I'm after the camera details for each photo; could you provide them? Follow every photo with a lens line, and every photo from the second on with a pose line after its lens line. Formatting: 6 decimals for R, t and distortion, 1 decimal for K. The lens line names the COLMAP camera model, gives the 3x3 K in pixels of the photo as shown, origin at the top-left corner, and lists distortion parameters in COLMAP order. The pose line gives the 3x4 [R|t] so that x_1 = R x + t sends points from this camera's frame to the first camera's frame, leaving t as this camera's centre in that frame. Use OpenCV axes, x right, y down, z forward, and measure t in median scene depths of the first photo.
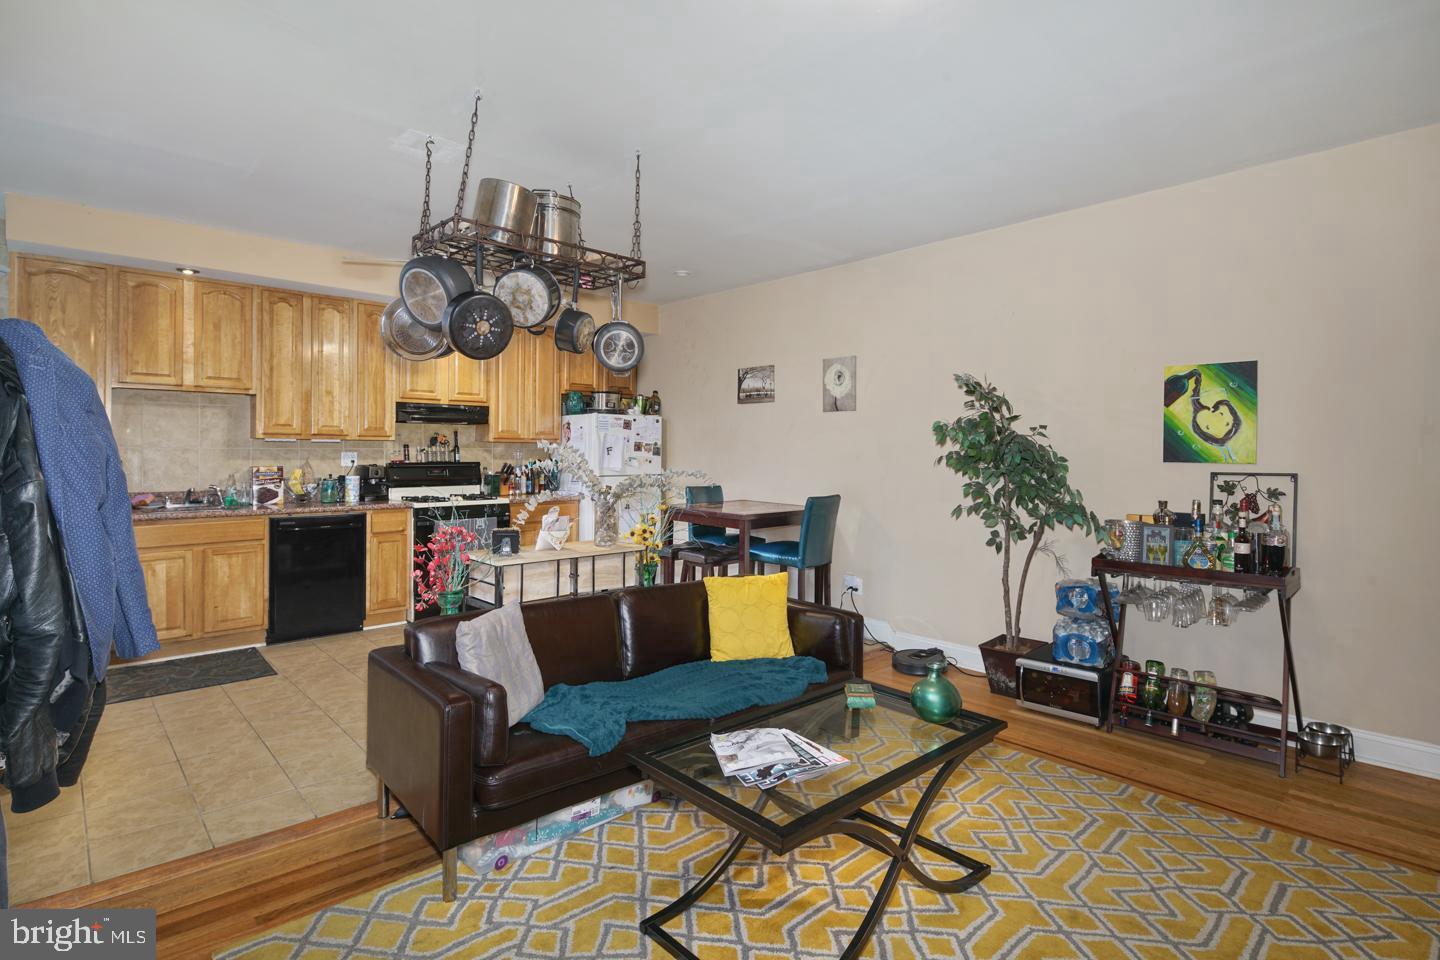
lens RADIAL K [[711.8, 0, 743.6], [0, 711.8, 464.2], [0, 0, 1]] dist [0.004013, 0.000330]
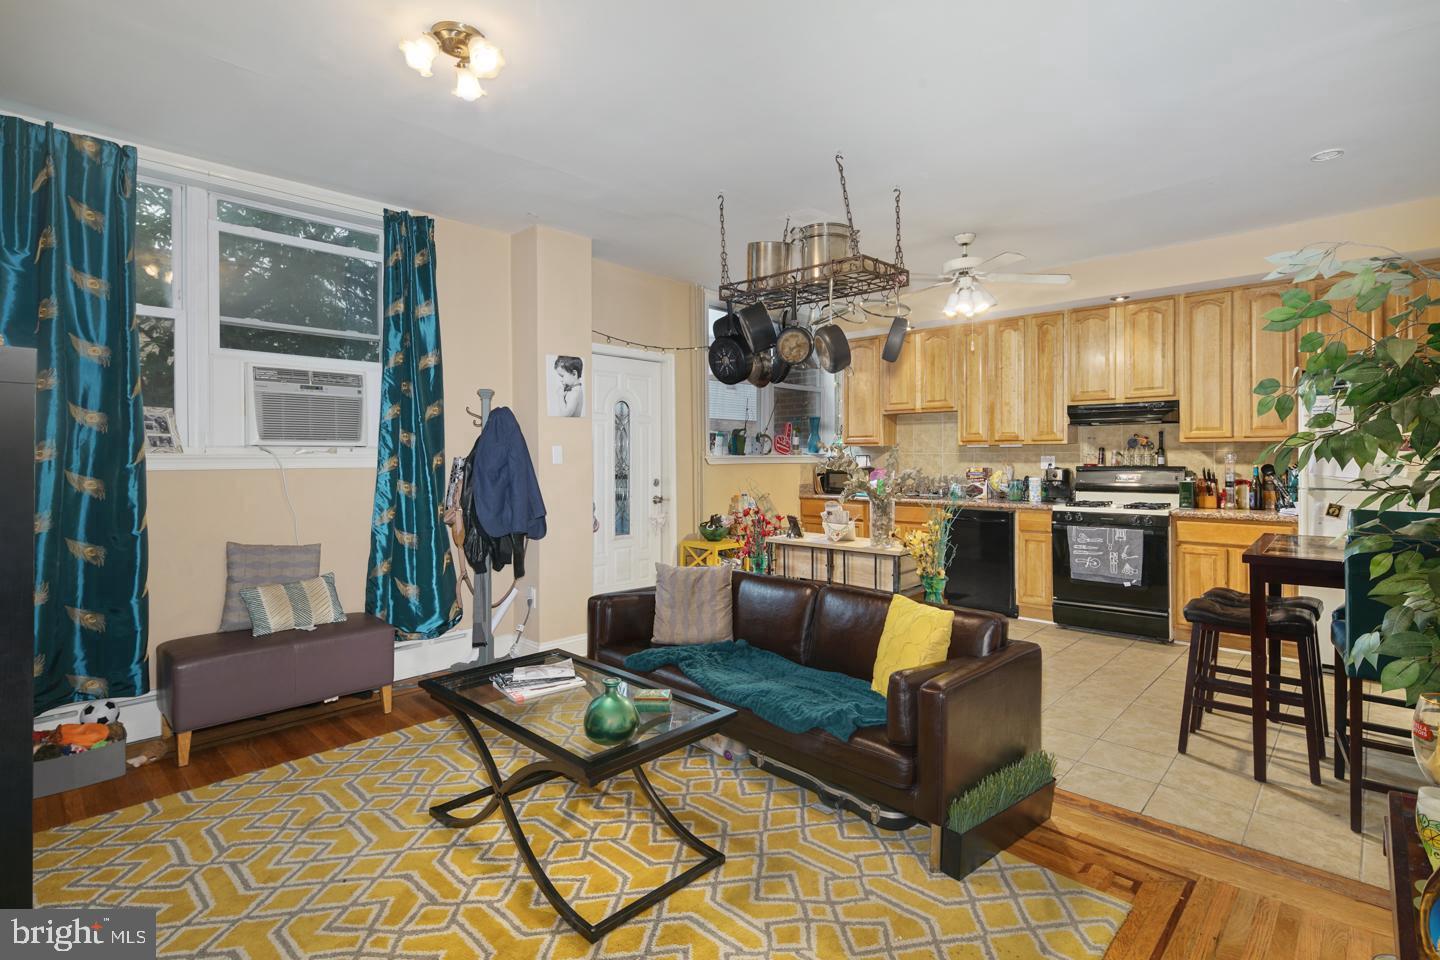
lens RADIAL K [[709.6, 0, 718.1], [0, 709.6, 475.5], [0, 0, 1]] dist [0.004651, 0.000117]
pose [[0.057210, 0.019300, -0.998176, 0.519193], [-0.014676, 0.999721, 0.018489, 0.000054], [0.998254, 0.013591, 0.057477, 0.475938]]
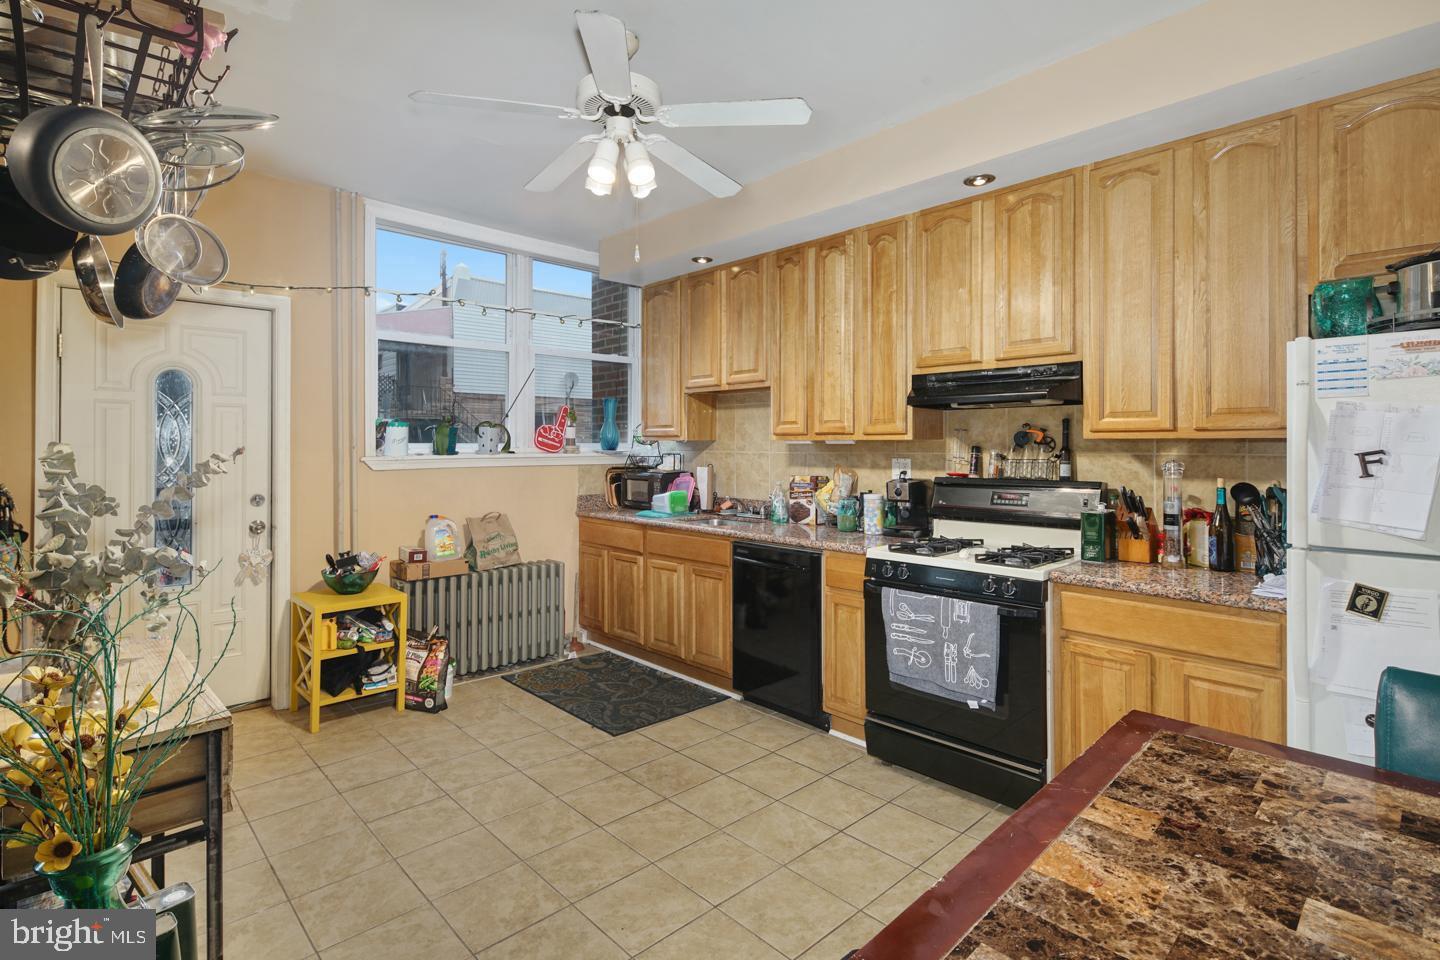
lens RADIAL K [[705.7, 0, 723.3], [0, 705.7, 459.8], [0, 0, 1]] dist [0.007630, -0.001660]
pose [[-0.004870, 0.014915, -0.999877, 0.109854], [-0.017806, 0.999729, 0.014999, -0.024258], [0.999830, 0.017877, -0.004603, 0.897273]]
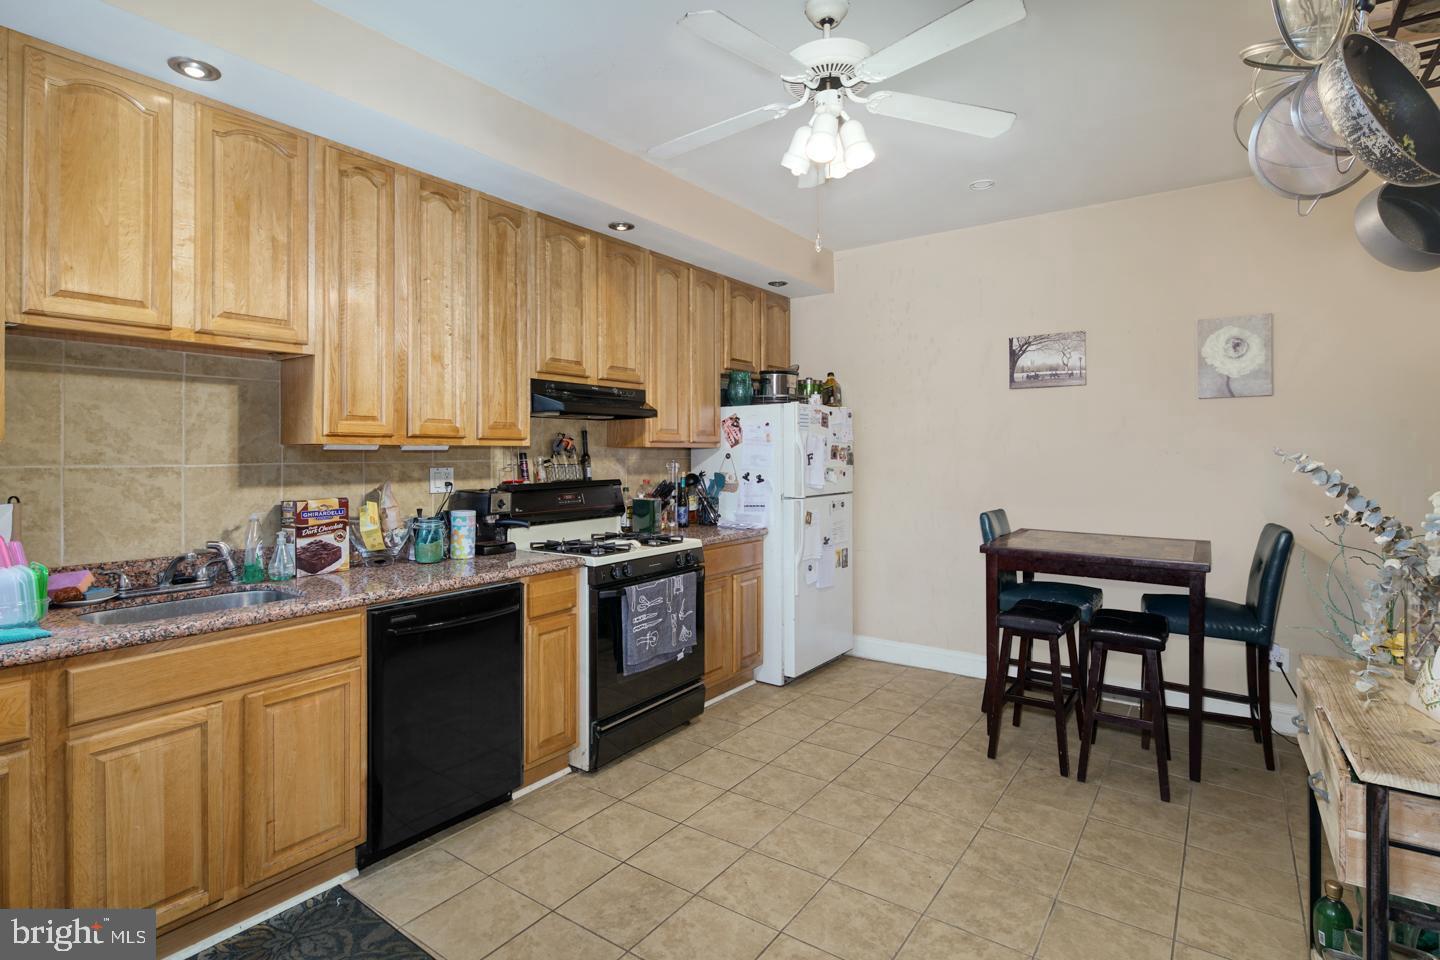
lens RADIAL K [[705.7, 0, 723.3], [0, 705.7, 459.8], [0, 0, 1]] dist [0.007630, -0.001660]
pose [[0.983712, -0.011371, 0.179392, -0.465878], [0.013001, 0.999884, -0.007916, -0.017001], [-0.179281, 0.010120, 0.983746, 0.441903]]
